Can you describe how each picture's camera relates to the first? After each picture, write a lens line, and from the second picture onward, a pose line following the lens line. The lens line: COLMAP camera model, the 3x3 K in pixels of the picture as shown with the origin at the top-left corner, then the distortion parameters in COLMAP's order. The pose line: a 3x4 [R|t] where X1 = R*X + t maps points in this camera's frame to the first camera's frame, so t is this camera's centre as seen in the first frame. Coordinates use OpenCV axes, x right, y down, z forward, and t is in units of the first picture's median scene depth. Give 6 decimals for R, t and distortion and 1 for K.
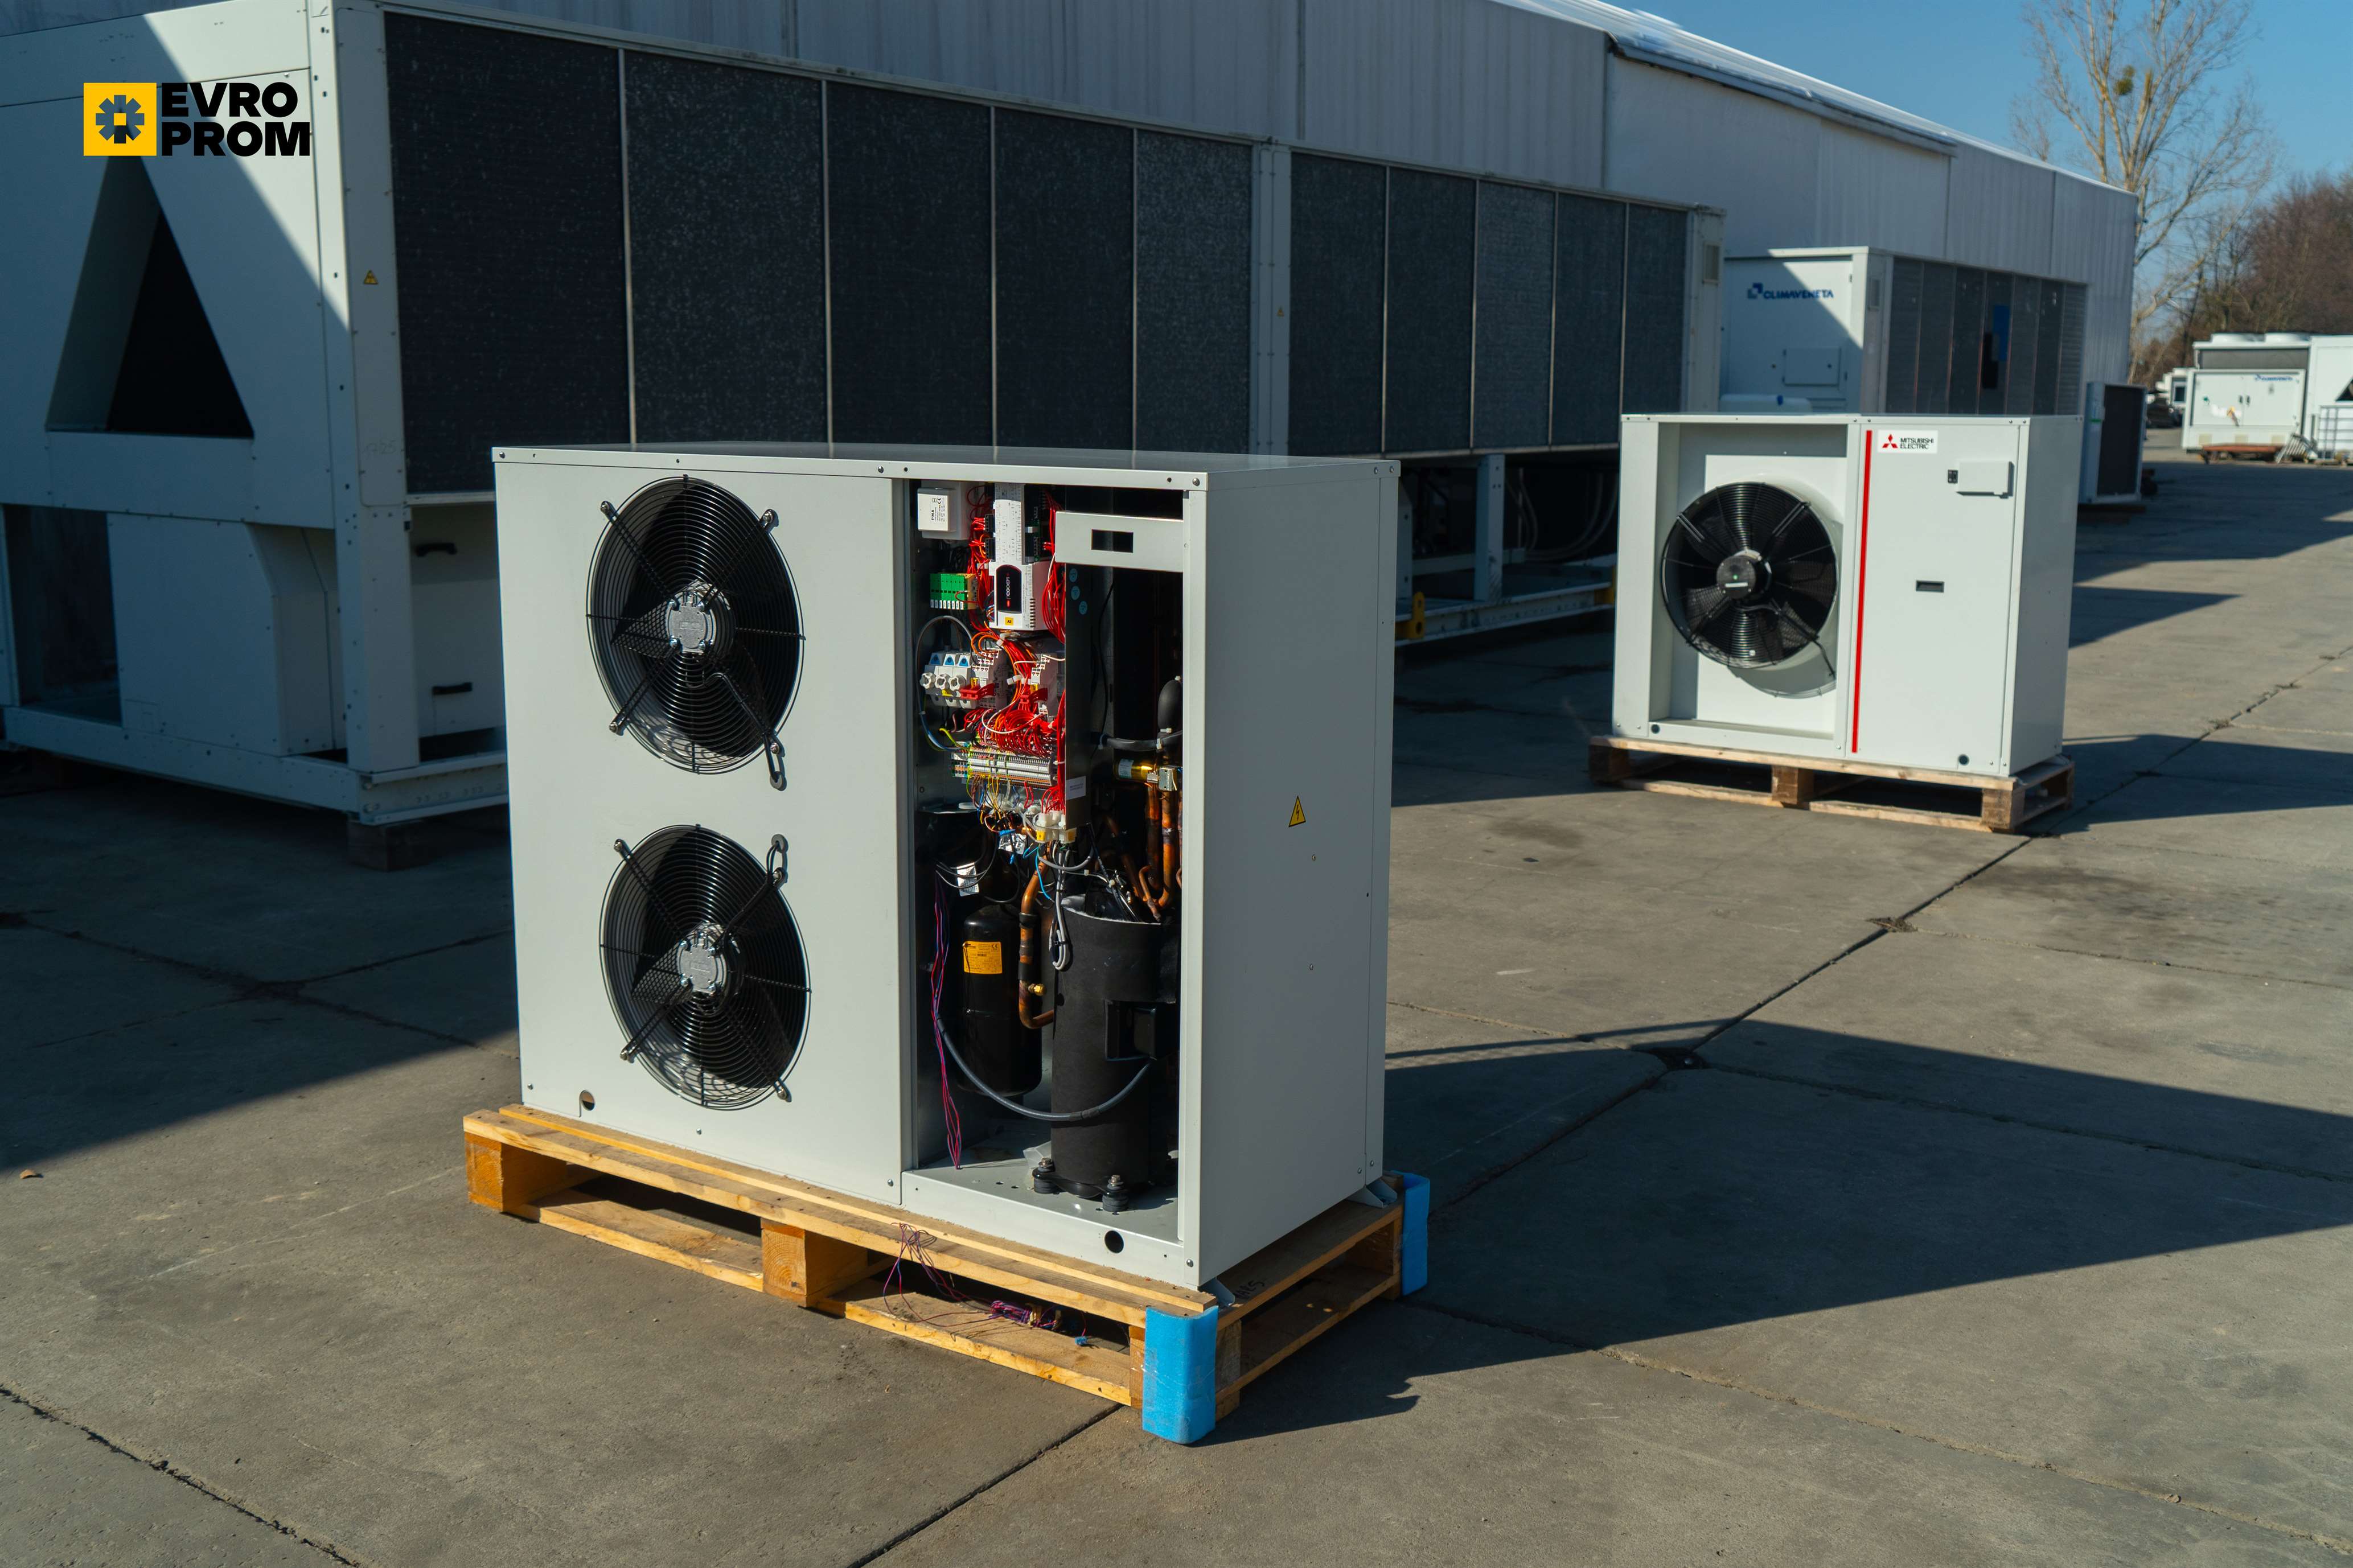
lens RADIAL K [[2231.3, 0, 1184.4], [0, 2231.3, 795.7], [0, 0, 1]] dist [0.002821, 0.000000]
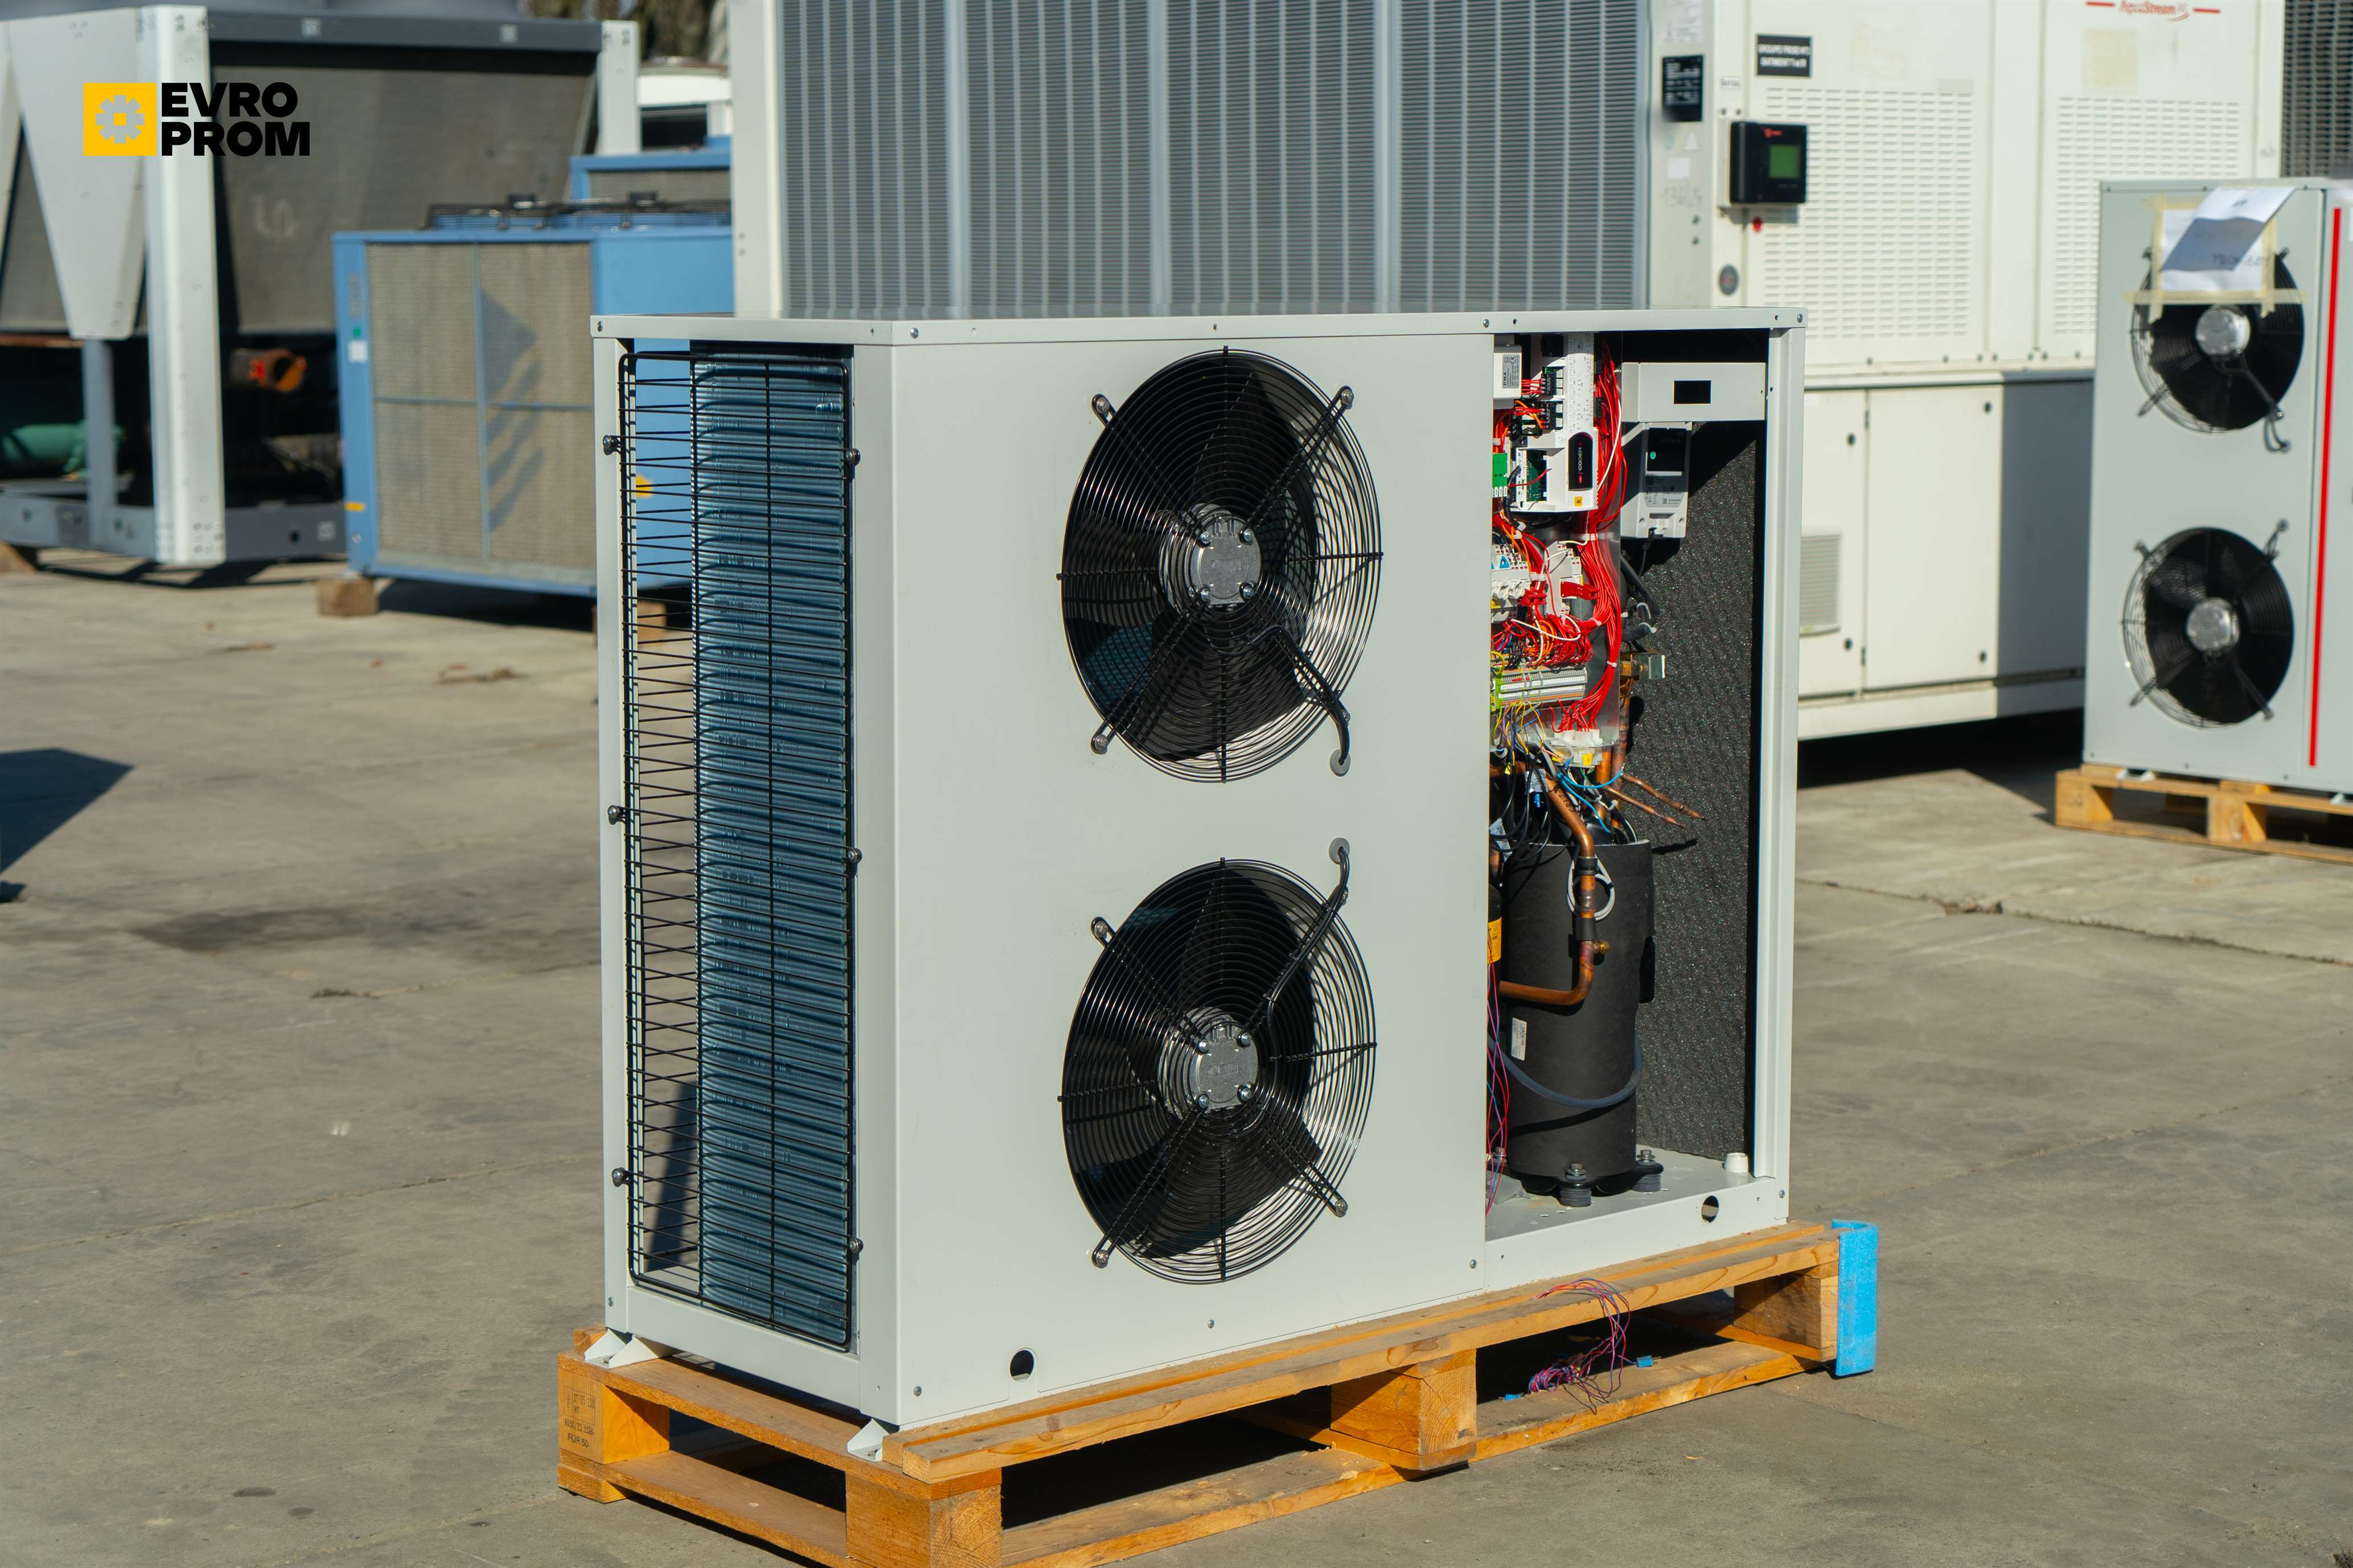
lens RADIAL K [[4129.6, 0, 1176.1], [0, 4129.6, 776.9], [0, 0, 1]] dist [0.011305, 0.000000]
pose [[0.254649, -0.129906, 0.958268, -1.521613], [0.180380, 0.979925, 0.084908, -0.128798], [-0.950062, 0.151230, 0.272970, 0.710668]]
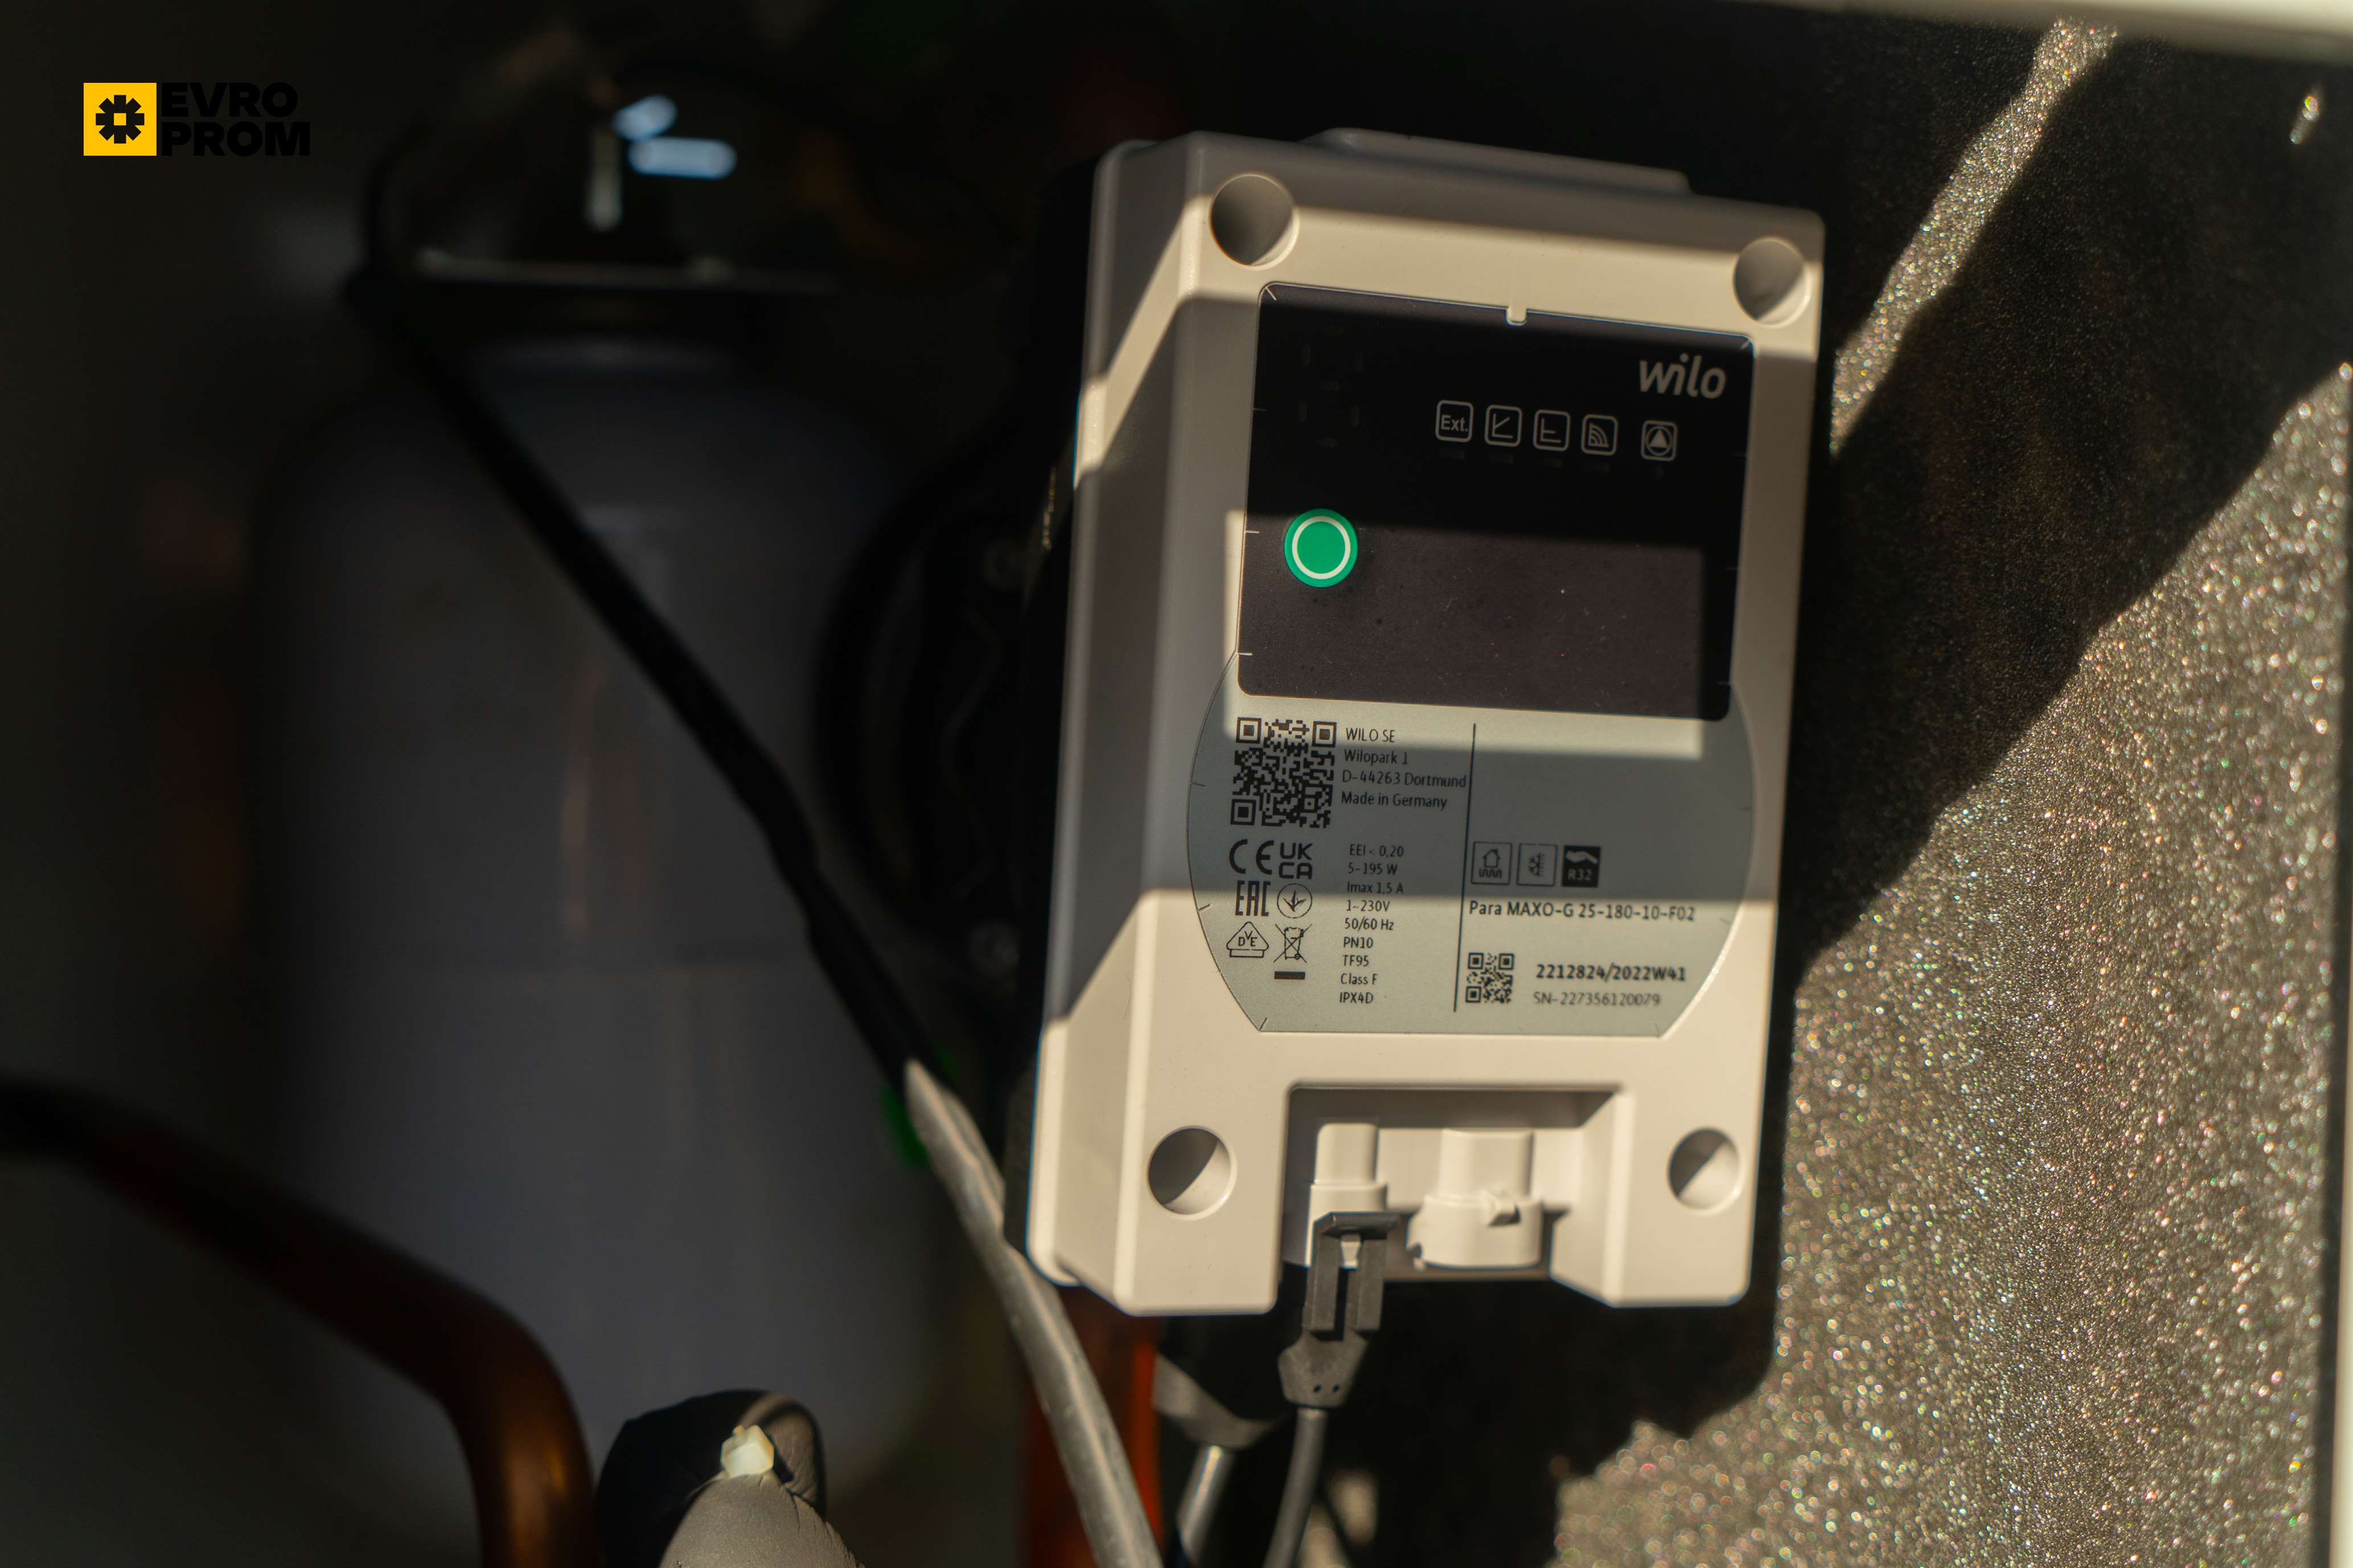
lens RADIAL K [[2668.7, 0, 1176.5], [0, 2668.7, 785.6], [0, 0, 1]] dist [0.000907, 0.000000]
pose [[0.636522, -0.045542, 0.769913, -0.074551], [0.133804, 0.989638, -0.052082, -0.069690], [-0.759564, 0.136168, 0.636020, 0.881828]]
